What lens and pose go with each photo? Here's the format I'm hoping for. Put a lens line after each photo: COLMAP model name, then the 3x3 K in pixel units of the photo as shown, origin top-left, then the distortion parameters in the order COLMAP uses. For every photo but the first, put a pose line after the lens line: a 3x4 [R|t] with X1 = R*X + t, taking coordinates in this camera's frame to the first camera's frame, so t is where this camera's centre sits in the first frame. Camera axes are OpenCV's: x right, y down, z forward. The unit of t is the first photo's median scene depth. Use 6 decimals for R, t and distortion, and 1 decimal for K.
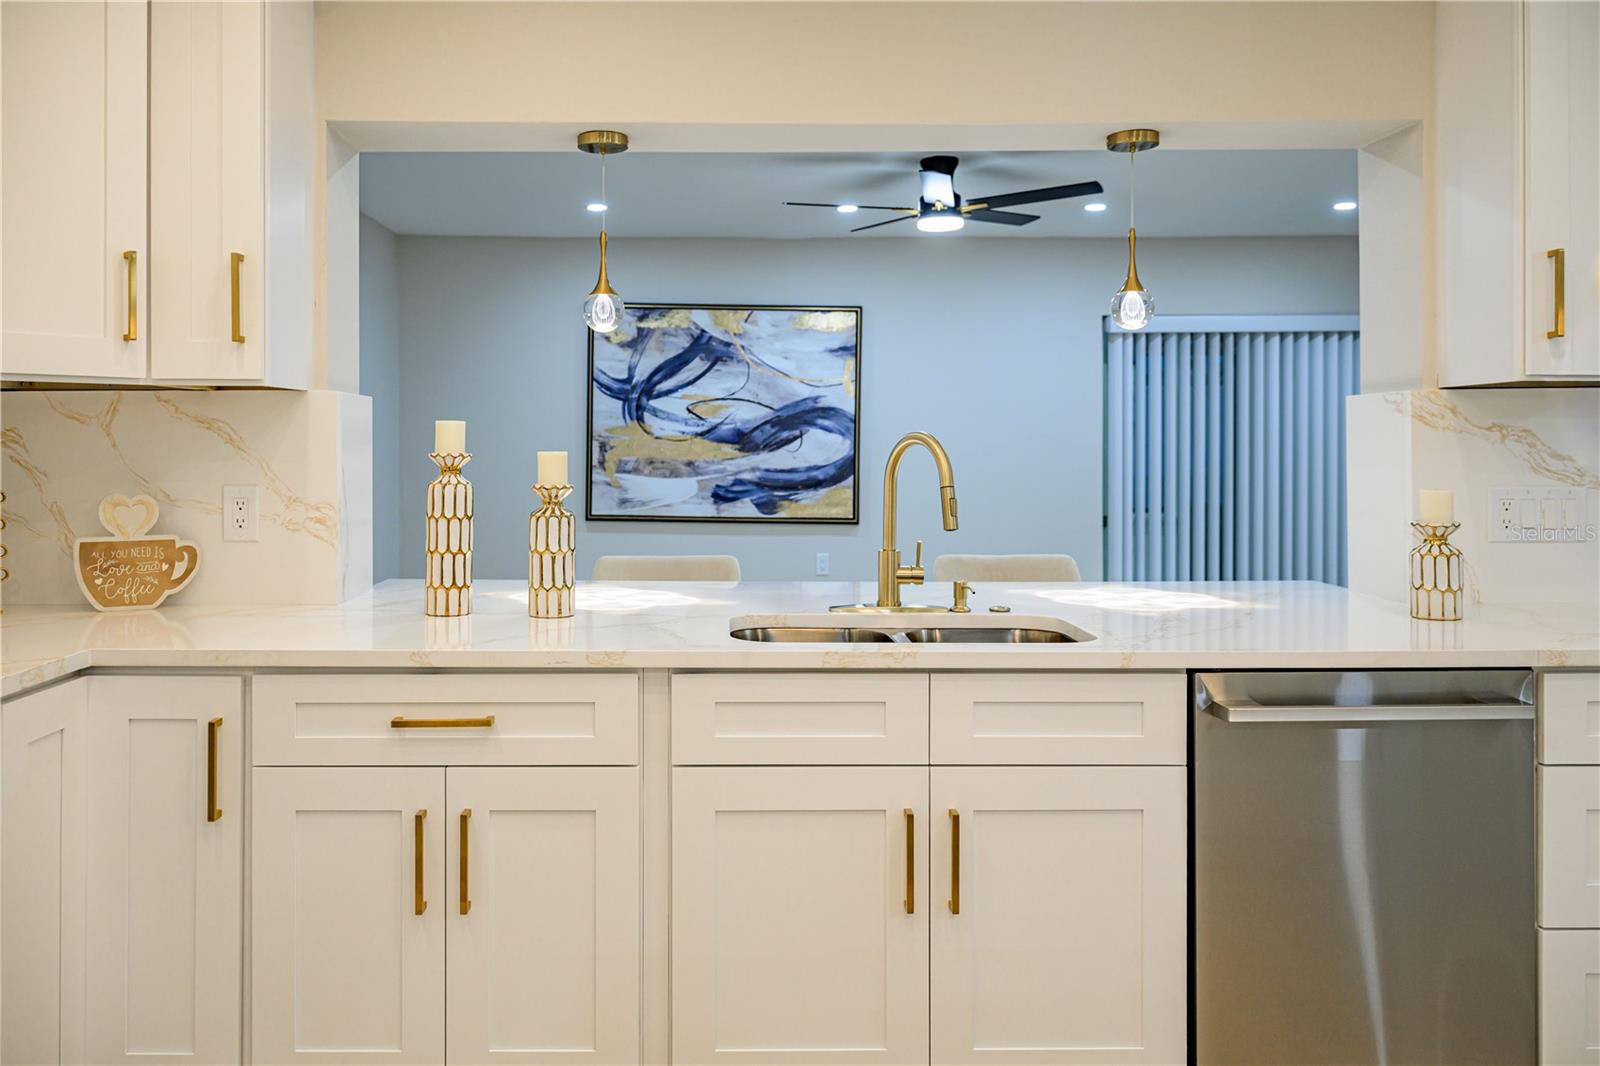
lens RADIAL K [[1304.1, 0, 724.0], [0, 1304.1, 443.6], [0, 0, 1]] dist [0.000827, -0.002109]
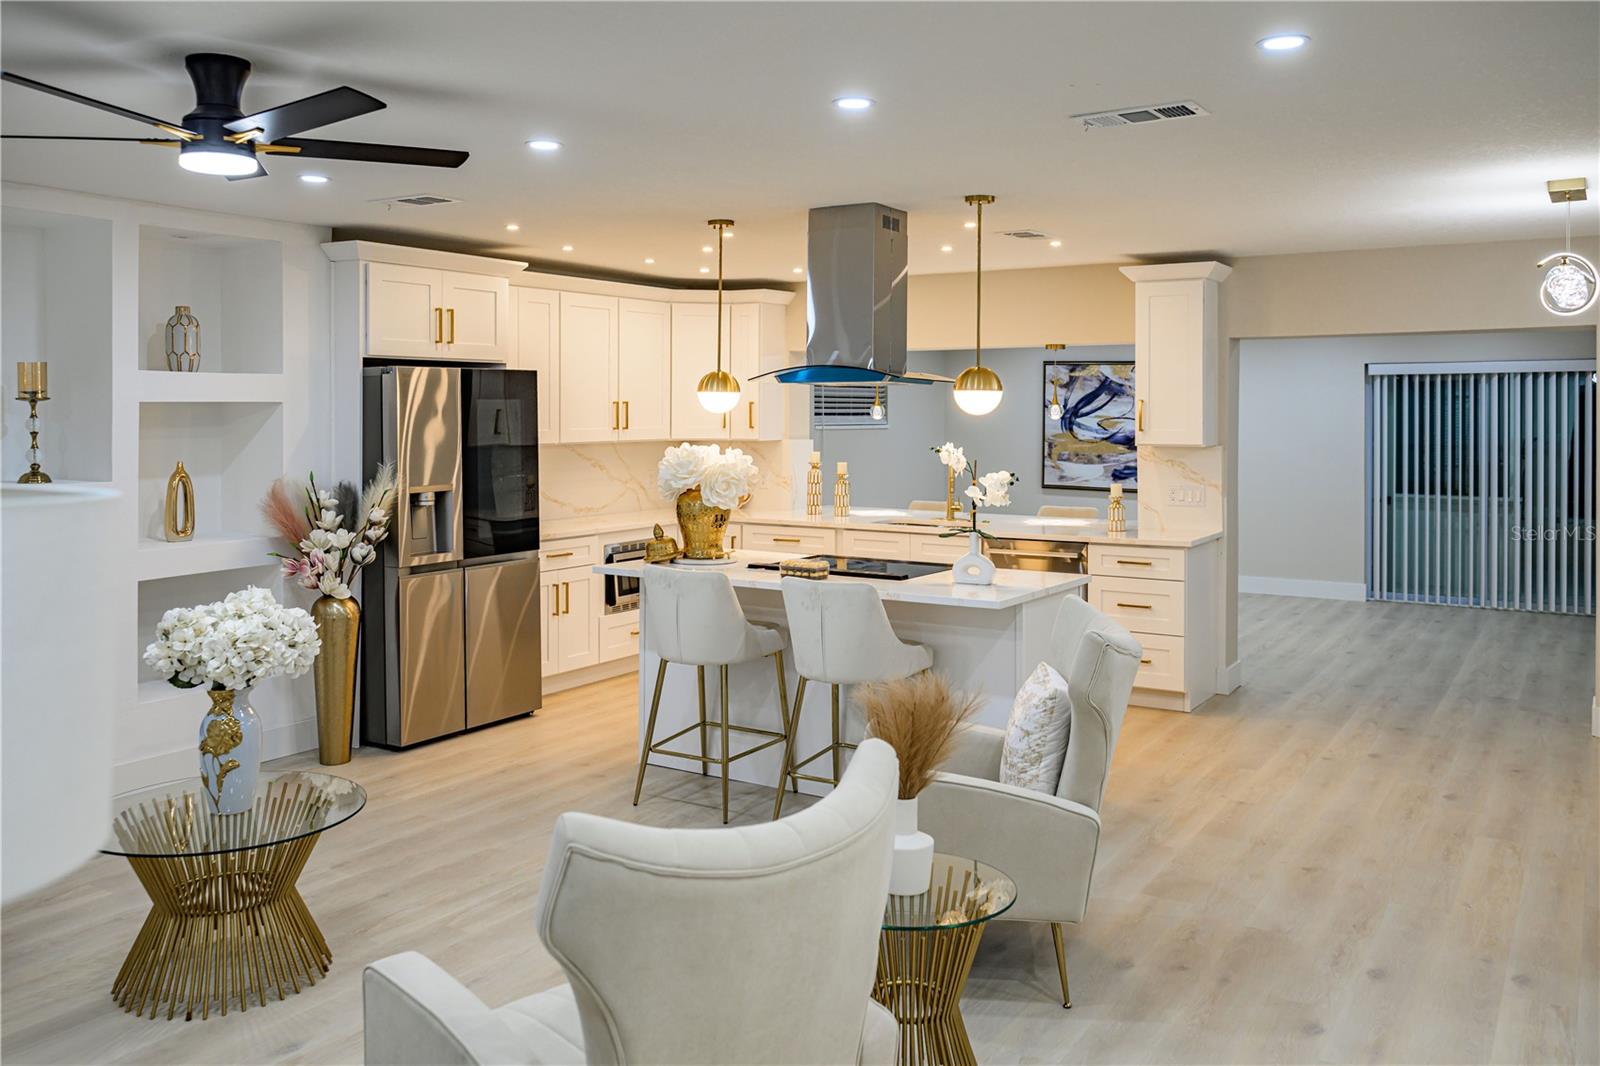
lens RADIAL K [[1304.1, 0, 802.6], [0, 1304.1, 428.6], [0, 0, 1]] dist [0.000827, -0.002109]
pose [[0.847405, 0.009449, -0.530863, 0.545769], [-0.000785, 0.999863, 0.016543, -0.047942], [0.530946, -0.013602, 0.847296, -0.635888]]
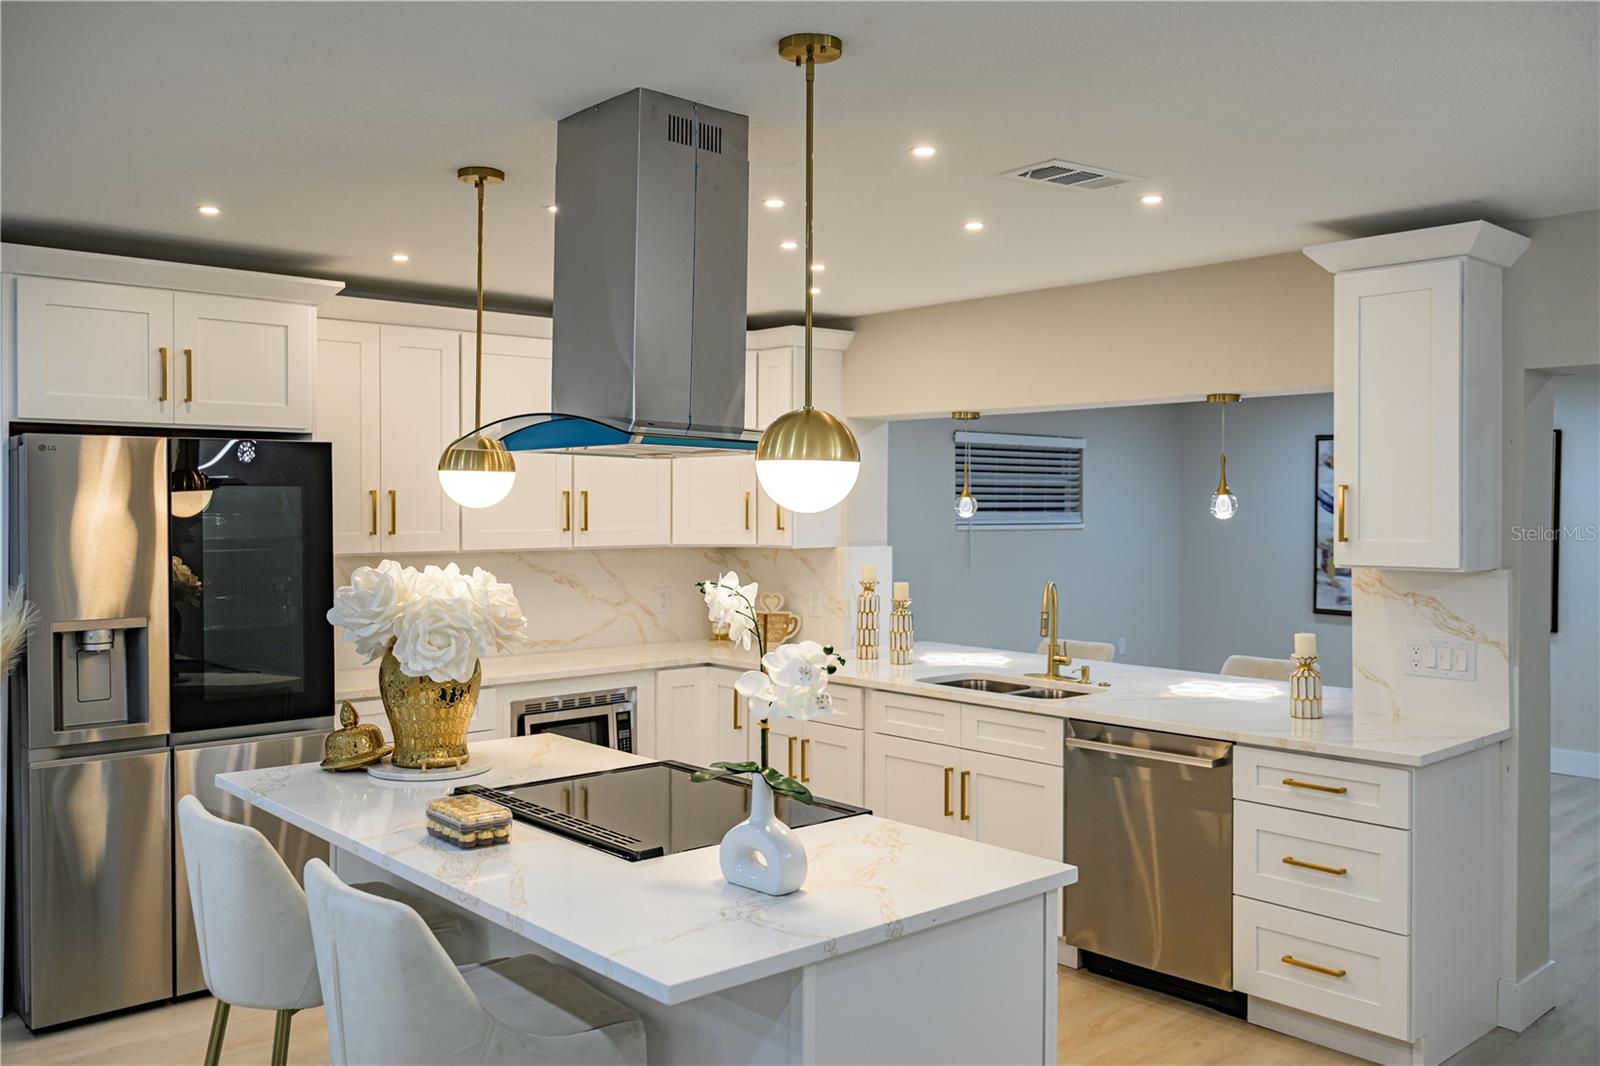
lens RADIAL K [[1311.2, 0, 803.5], [0, 1311.2, 512.2], [0, 0, 1]] dist [0.014045, -0.041837]
pose [[0.669525, 0.006679, -0.742759, 0.493426], [-0.000616, 0.999964, 0.008436, -0.046554], [0.742789, -0.005190, 0.669506, -0.185551]]
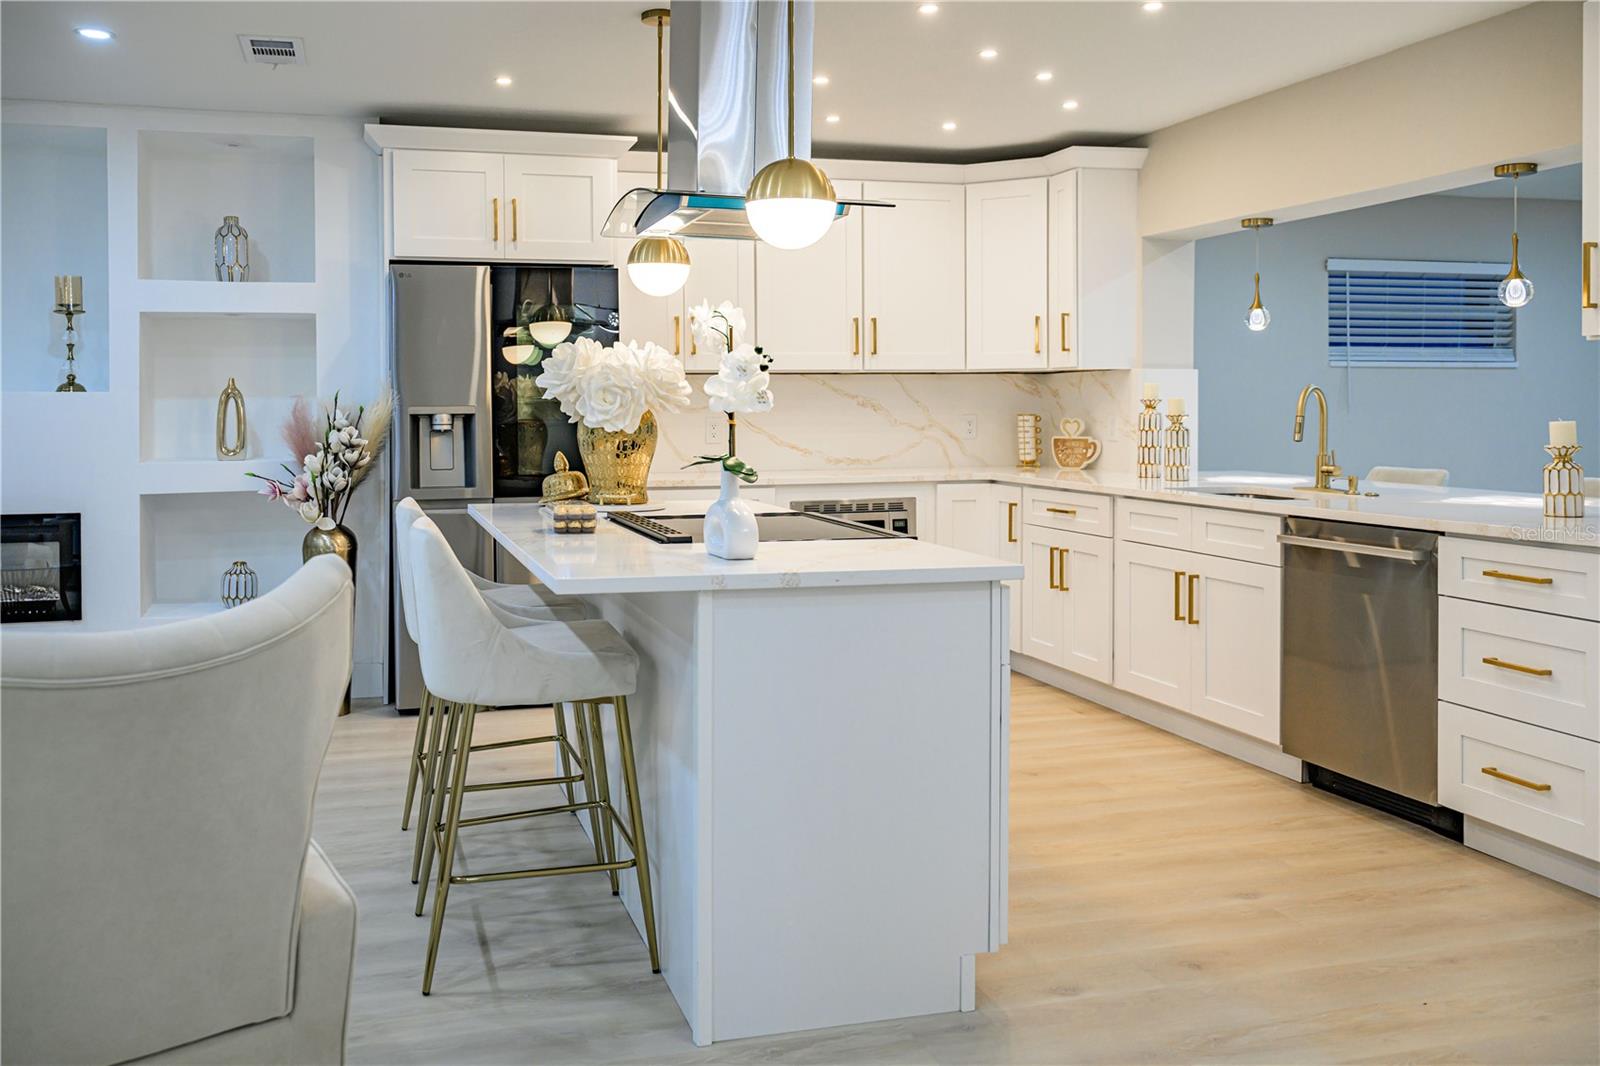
lens RADIAL K [[1304.1, 0, 687.8], [0, 1304.1, 435.9], [0, 0, 1]] dist [0.000827, -0.002109]
pose [[0.247915, 0.021101, -0.968552, 0.616528], [0.006916, 0.999699, 0.023549, 0.004754], [0.968757, -0.012537, 0.247695, -0.081780]]
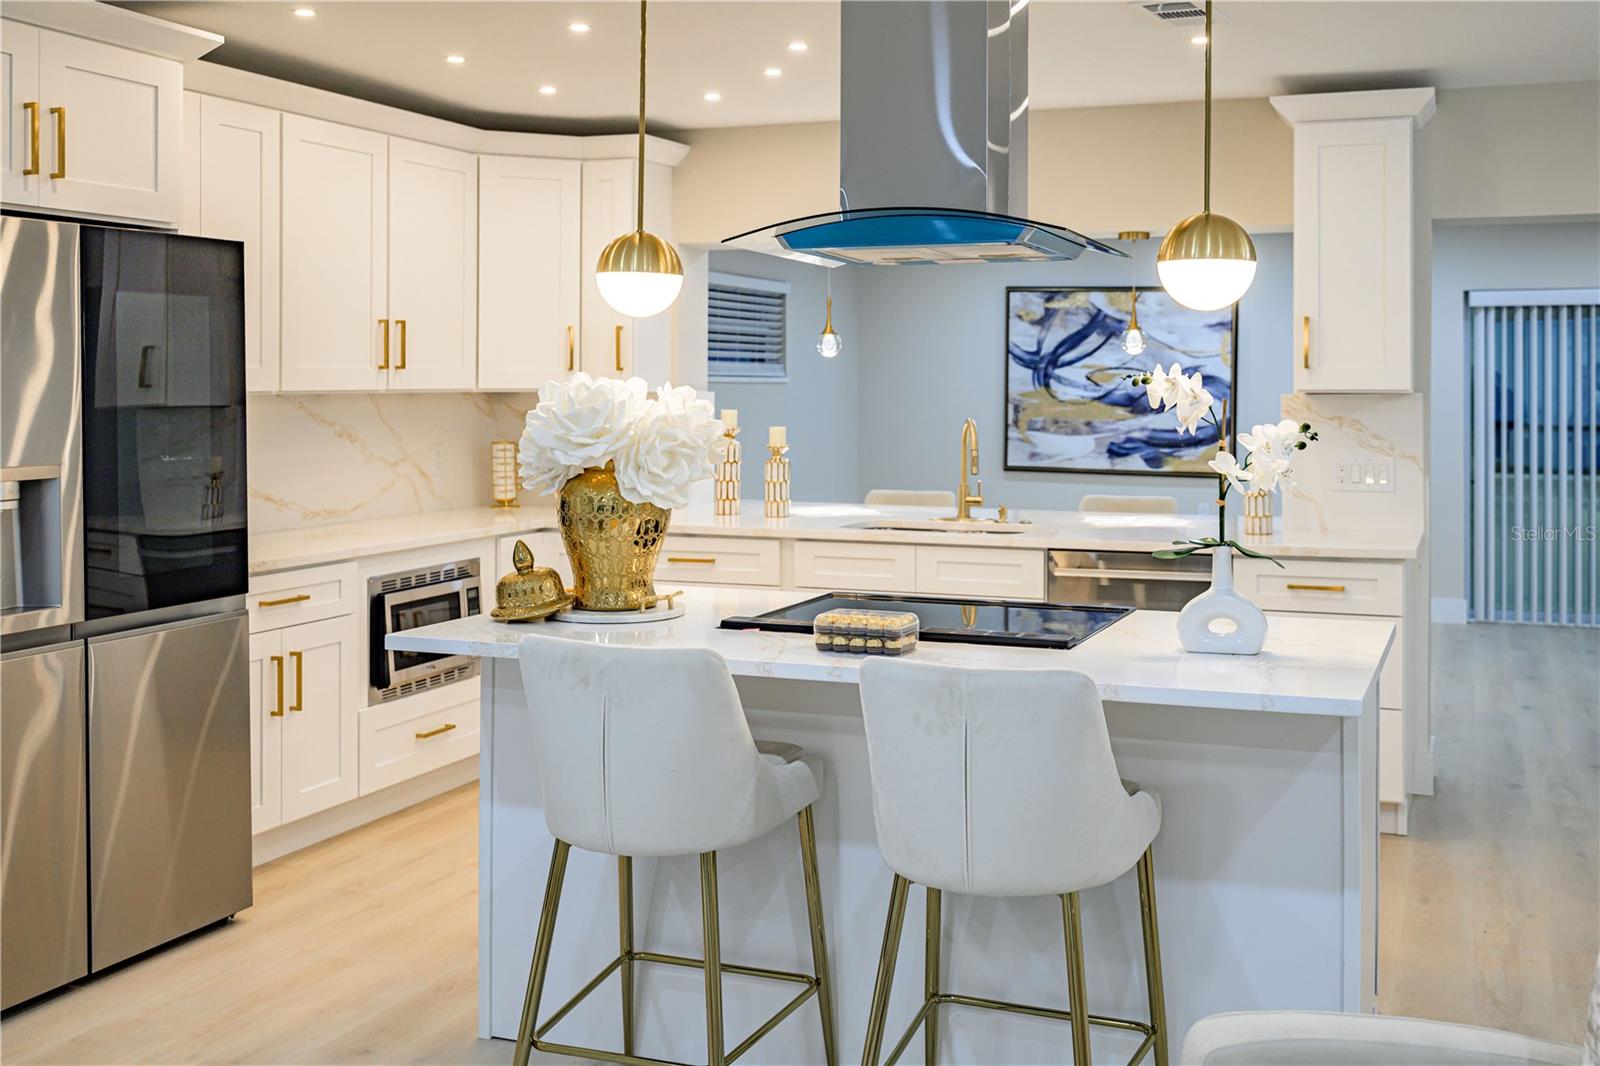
lens RADIAL K [[1607.5, 0, 914.9], [0, 1607.5, 397.4], [0, 0, 1]] dist [-0.002044, 0.000000]
pose [[0.942346, 0.005664, -0.334592, 0.309904], [-0.002148, 0.999939, 0.010876, -0.023553], [0.334633, -0.009530, 0.942300, -0.410059]]
